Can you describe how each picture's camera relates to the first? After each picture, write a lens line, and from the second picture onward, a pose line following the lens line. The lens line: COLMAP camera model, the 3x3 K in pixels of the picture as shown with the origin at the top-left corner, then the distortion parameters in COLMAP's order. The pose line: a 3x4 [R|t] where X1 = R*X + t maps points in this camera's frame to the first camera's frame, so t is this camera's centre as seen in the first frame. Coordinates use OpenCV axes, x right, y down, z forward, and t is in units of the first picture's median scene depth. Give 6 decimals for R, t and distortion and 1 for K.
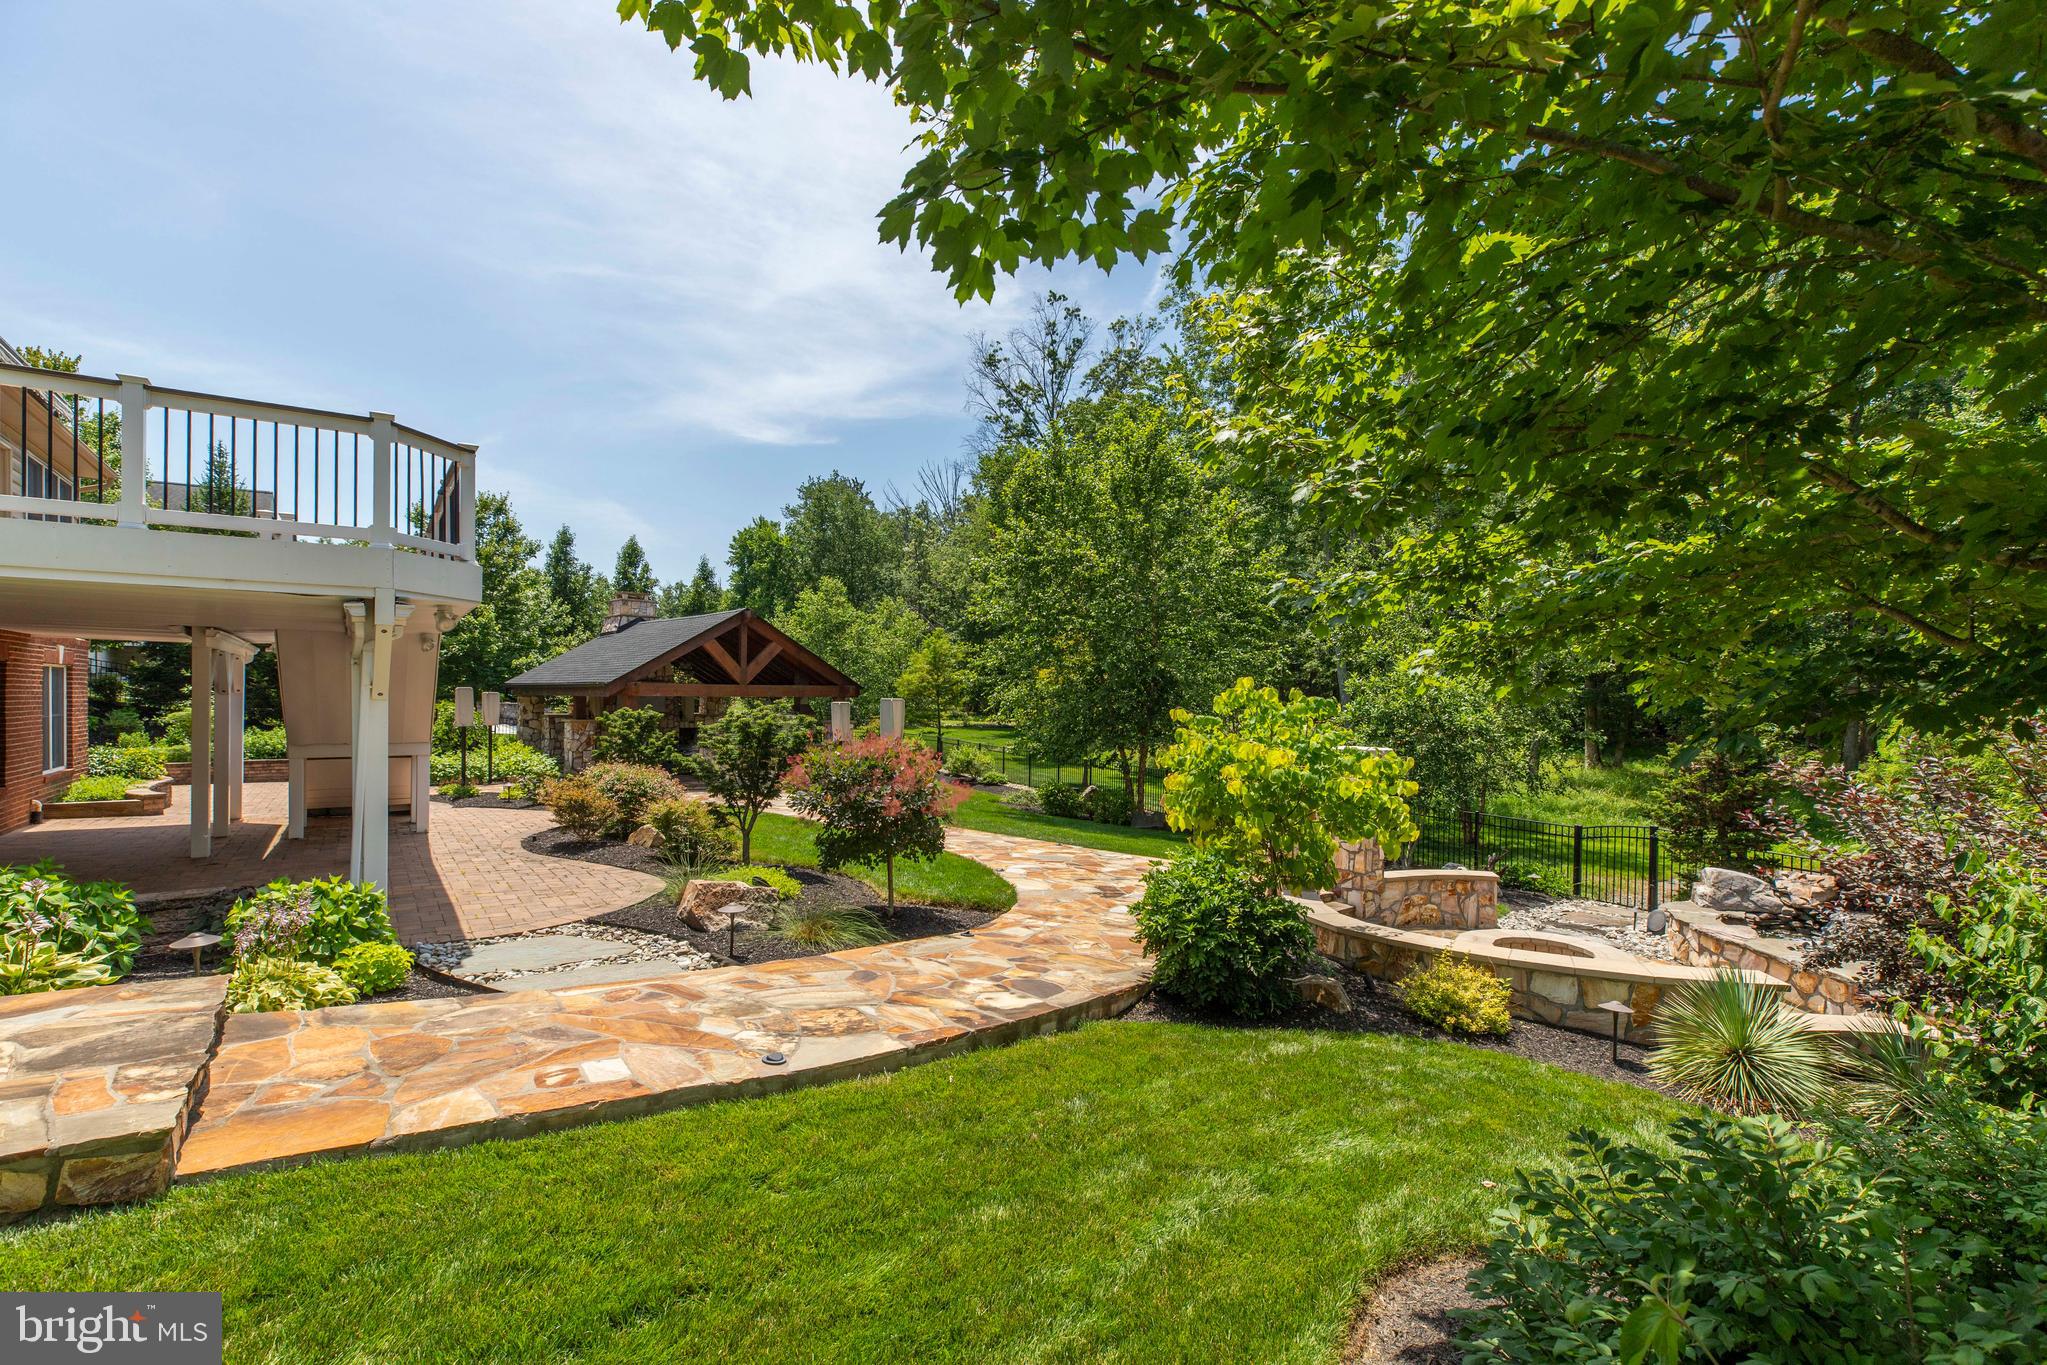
lens RADIAL K [[930.3, 0, 1020.4], [0, 930.3, 695.9], [0, 0, 1]] dist [0.004336, 0.000391]
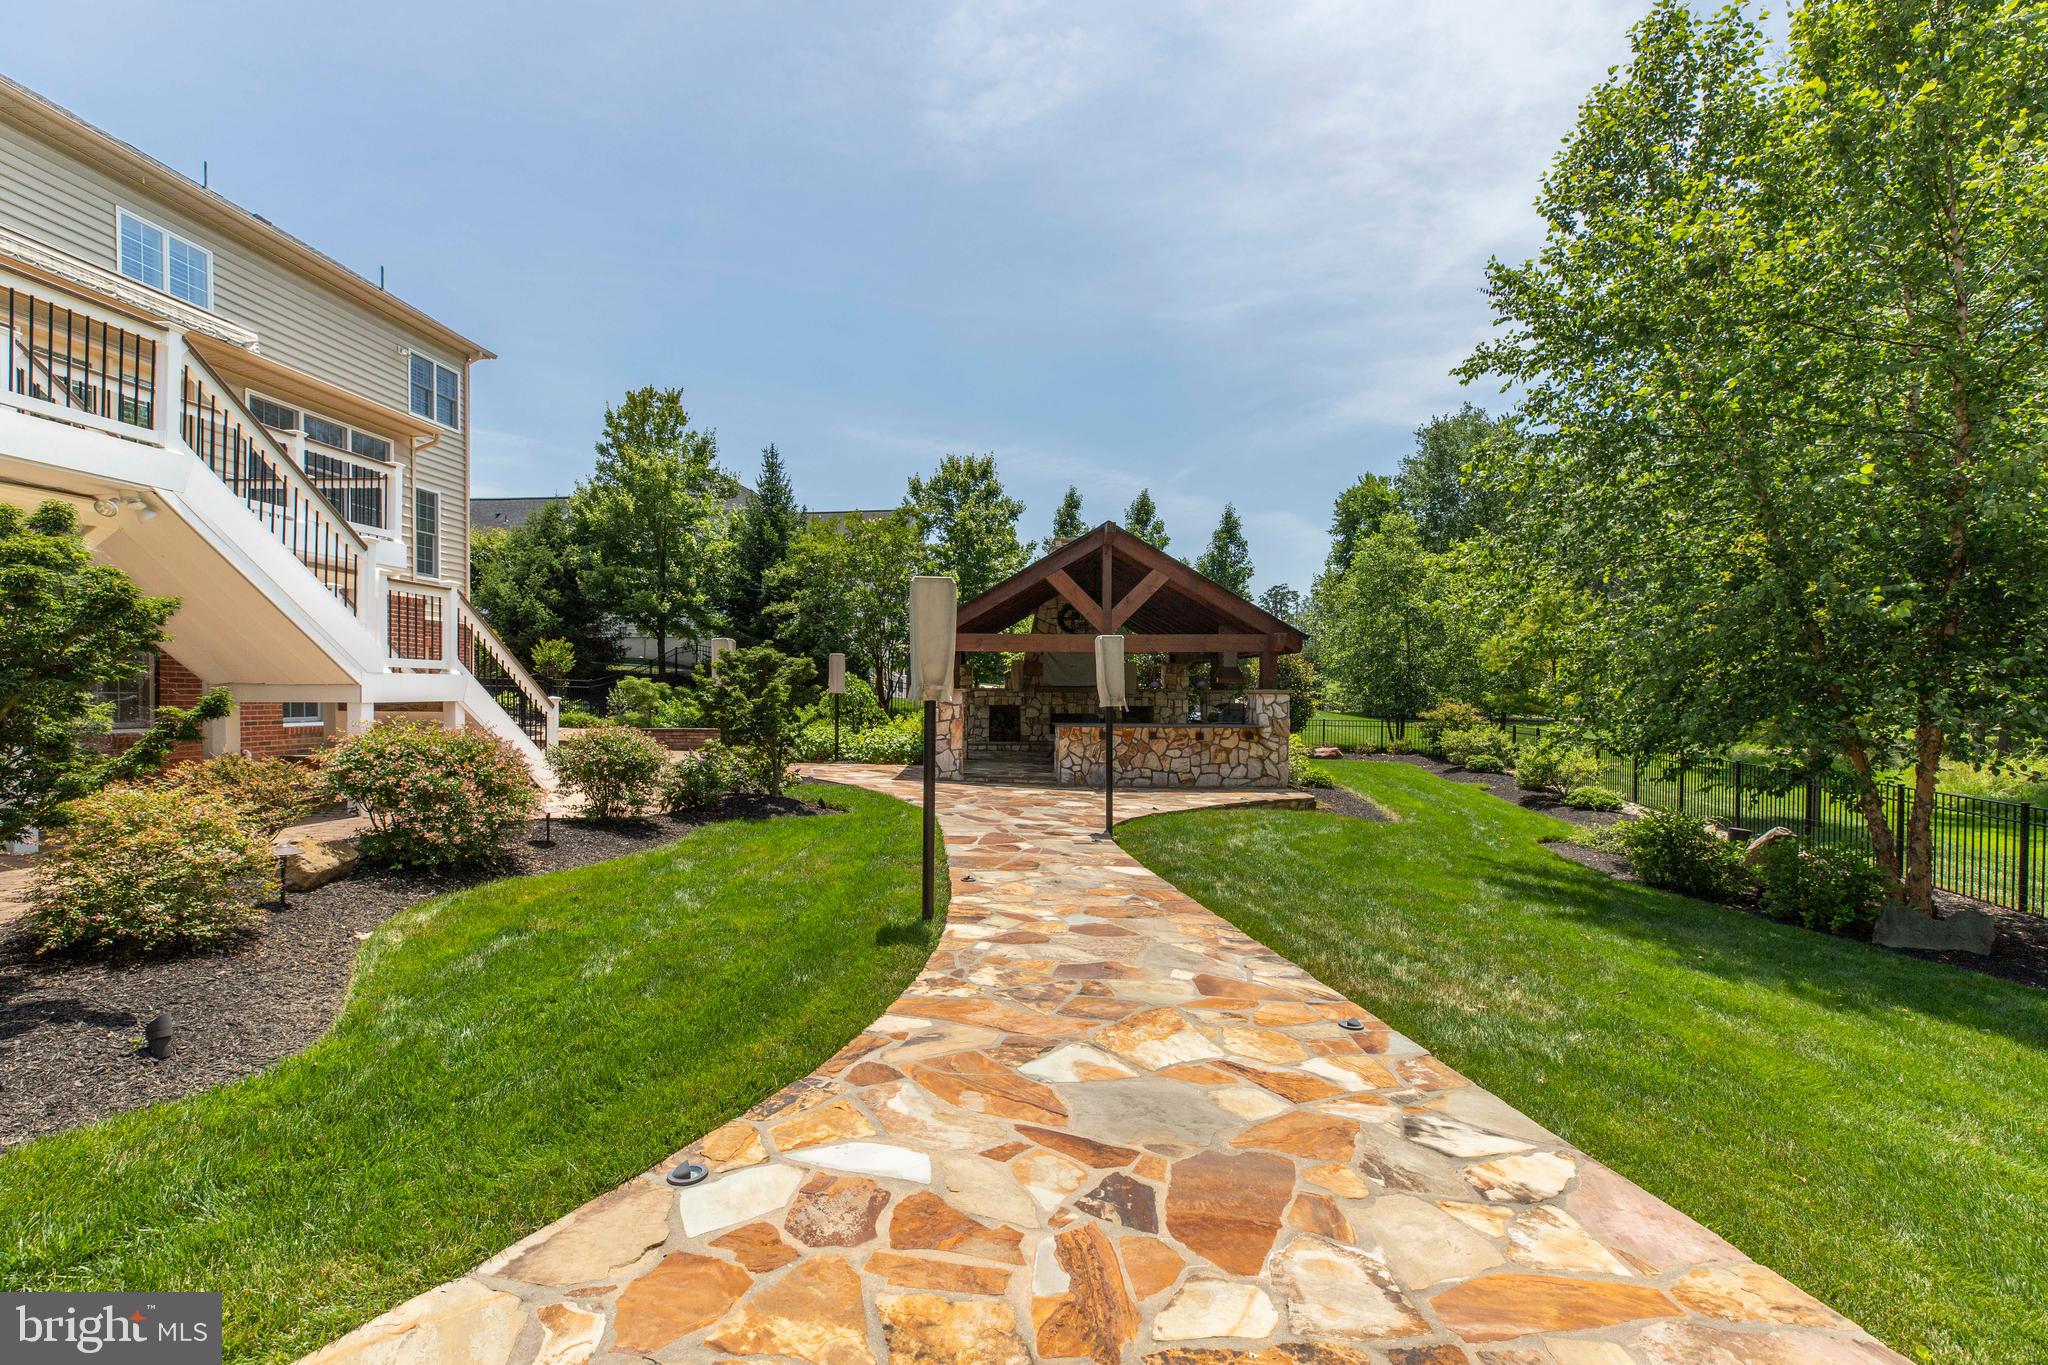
lens RADIAL K [[930.7, 0, 1020.9], [0, 930.7, 695.9], [0, 0, 1]] dist [0.004336, 0.000391]
pose [[0.760619, -0.004474, -0.649183, 0.092869], [0.004268, 0.999989, -0.001891, 0.032888], [0.649184, -0.001332, 0.760630, 0.431892]]
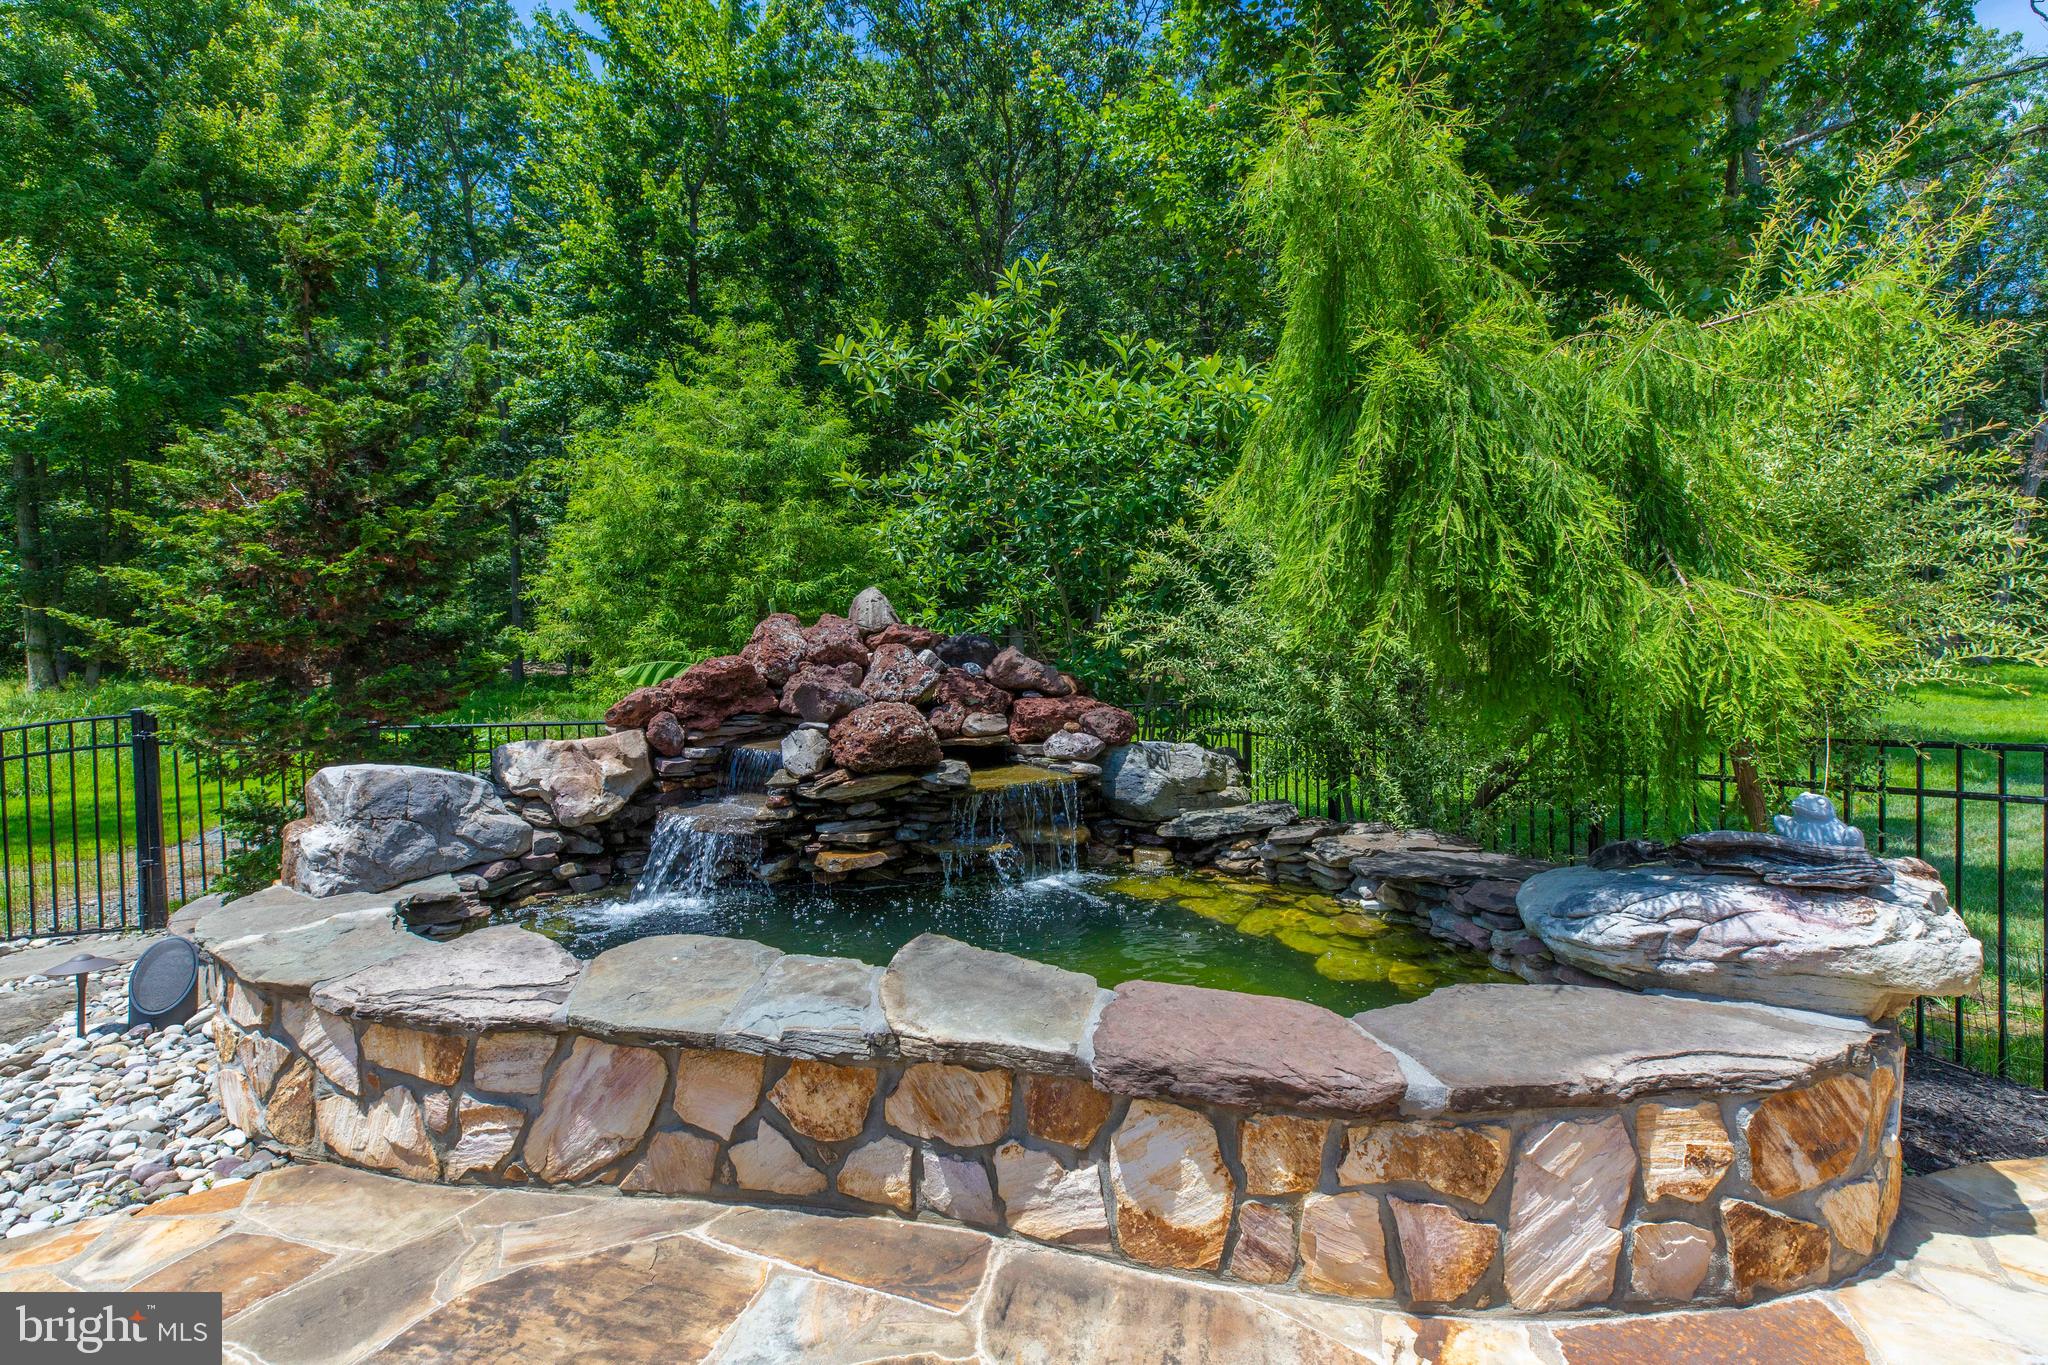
lens RADIAL K [[930.7, 0, 1024.0], [0, 930.7, 682.5], [0, 0, 1]] dist [0.005532, 0.000215]
pose [[0.221397, -0.064225, 0.973067, 0.237428], [0.018234, 0.997927, 0.061717, 0.069128], [-0.975013, 0.004079, 0.222109, 0.344440]]
